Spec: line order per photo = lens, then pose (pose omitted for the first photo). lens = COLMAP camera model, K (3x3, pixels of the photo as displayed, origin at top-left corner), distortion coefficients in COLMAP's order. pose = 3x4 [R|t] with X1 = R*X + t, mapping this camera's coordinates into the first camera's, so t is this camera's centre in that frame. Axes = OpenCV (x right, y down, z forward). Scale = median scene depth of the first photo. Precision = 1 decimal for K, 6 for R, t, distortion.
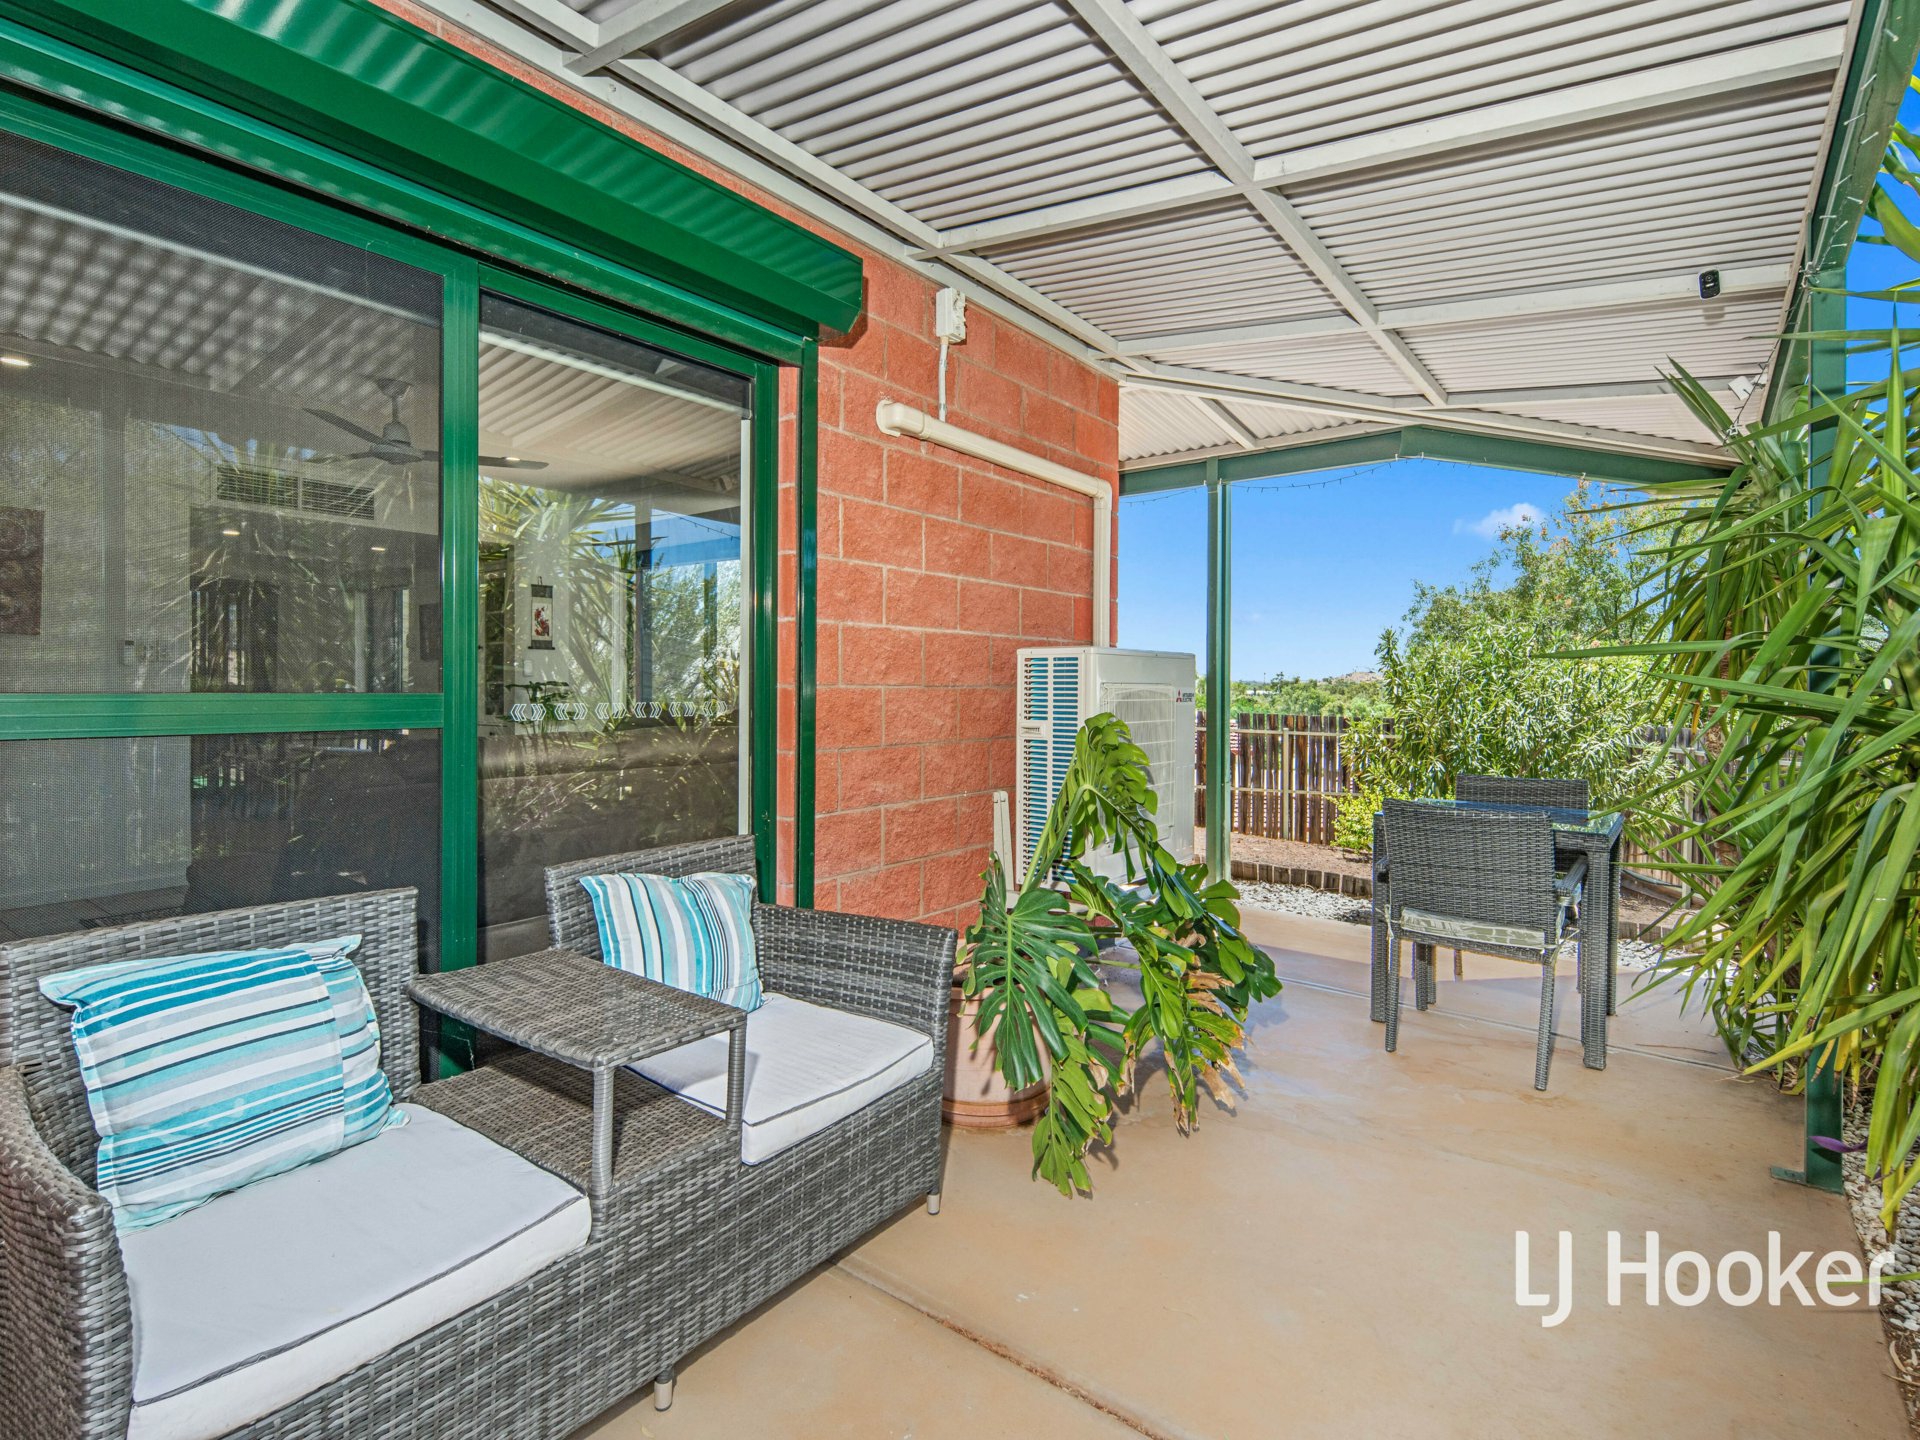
lens RADIAL K [[951.4, 0, 958.5], [0, 951.4, 692.7], [0, 0, 1]] dist [0.003653, -0.000375]
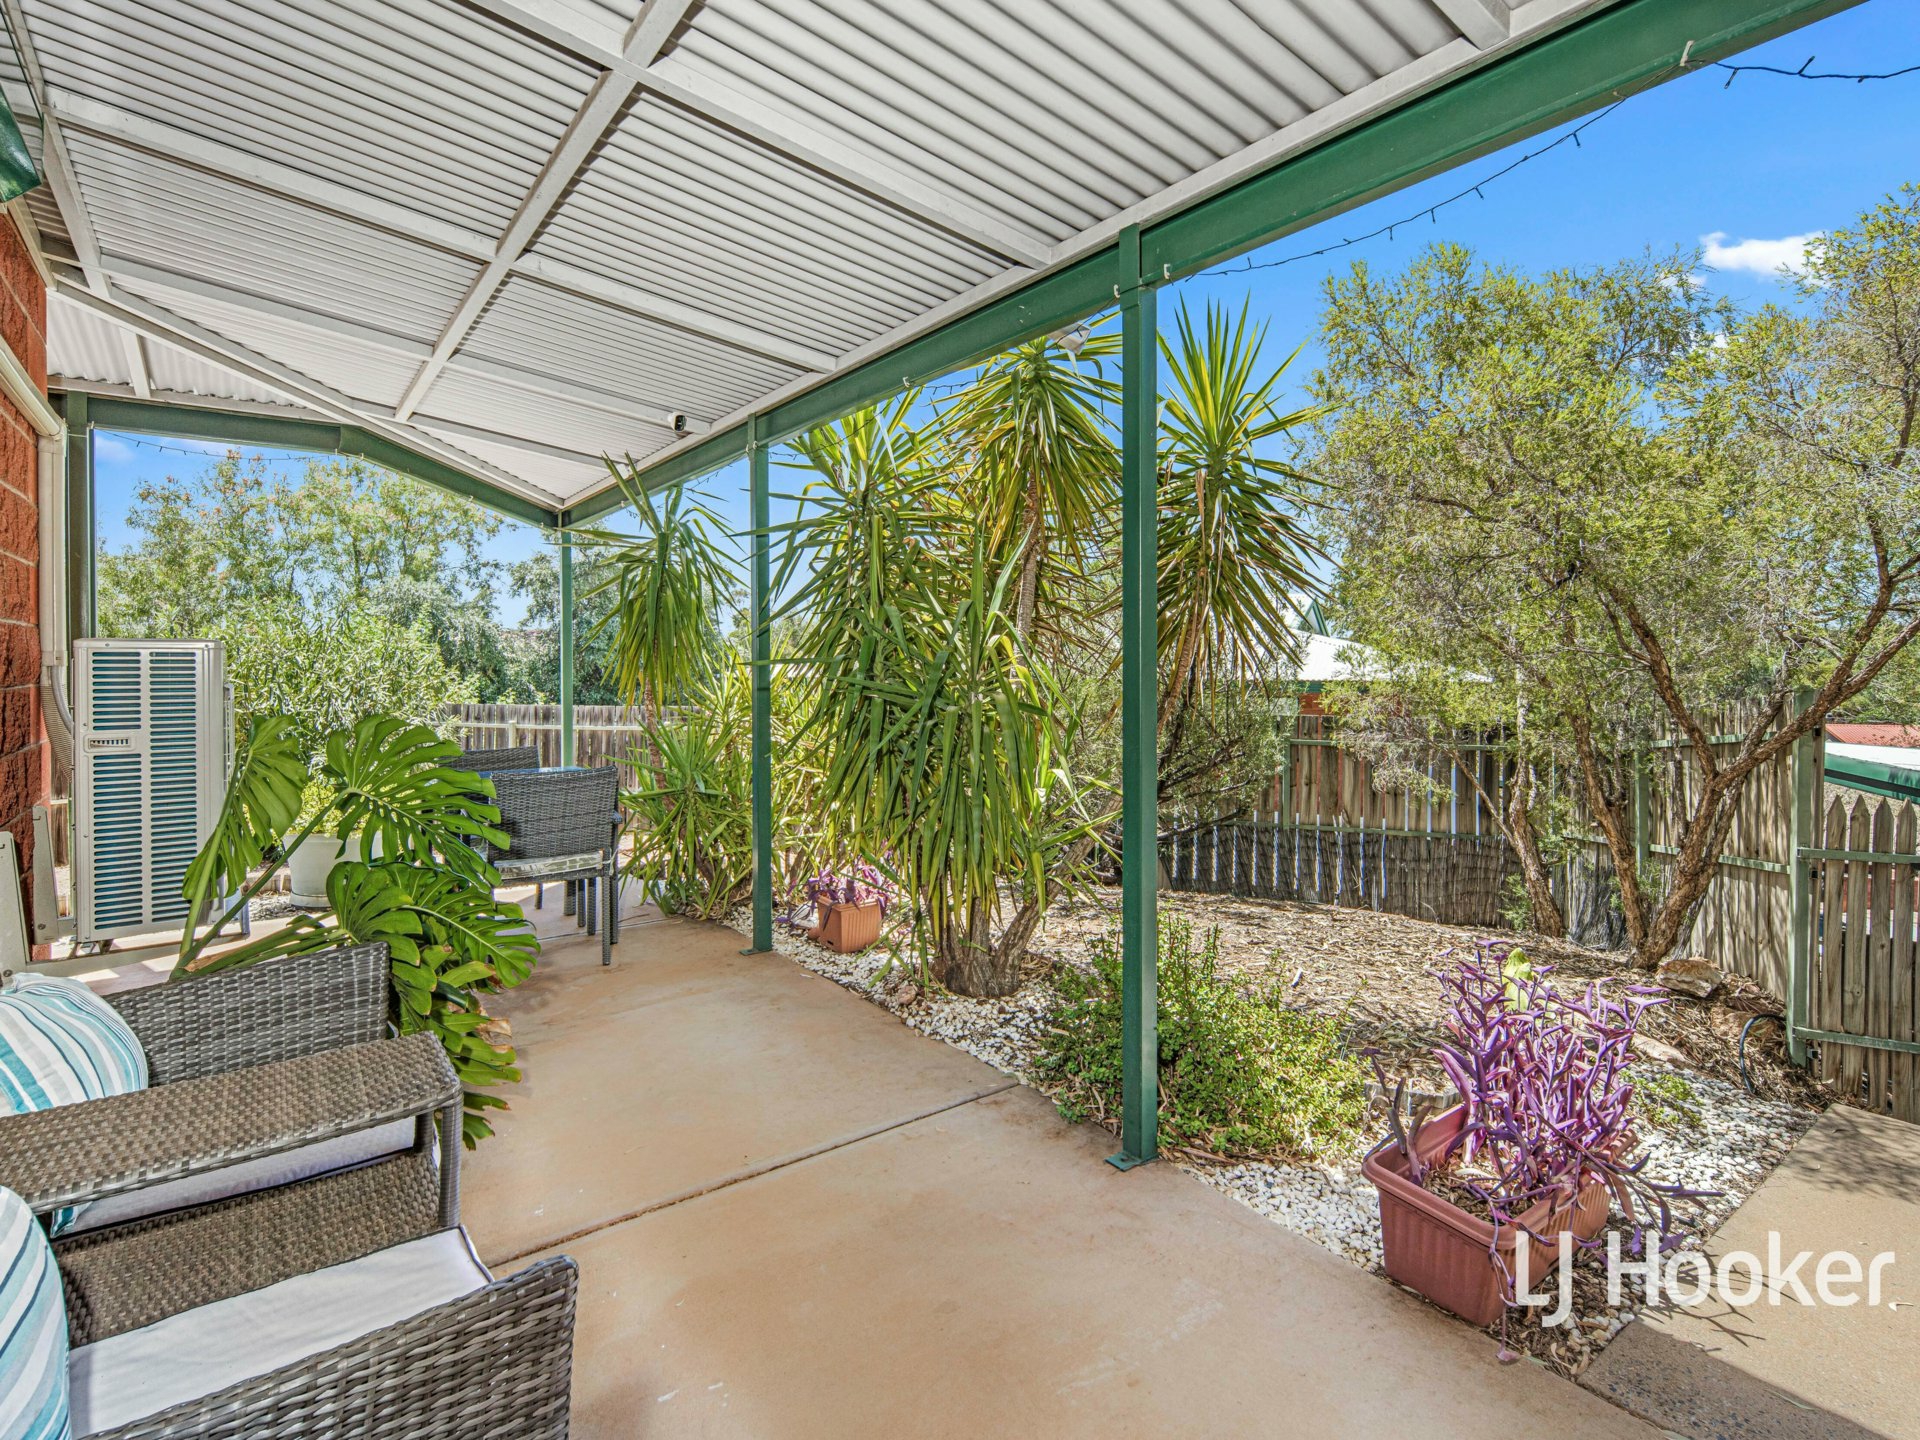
lens RADIAL K [[951.4, 0, 958.5], [0, 951.4, 692.7], [0, 0, 1]] dist [0.003653, -0.000375]
pose [[0.297885, -0.030602, 0.954111, -0.333512], [0.004431, 0.999520, 0.030675, -0.016487], [-0.954592, -0.004910, 0.297877, 0.051150]]
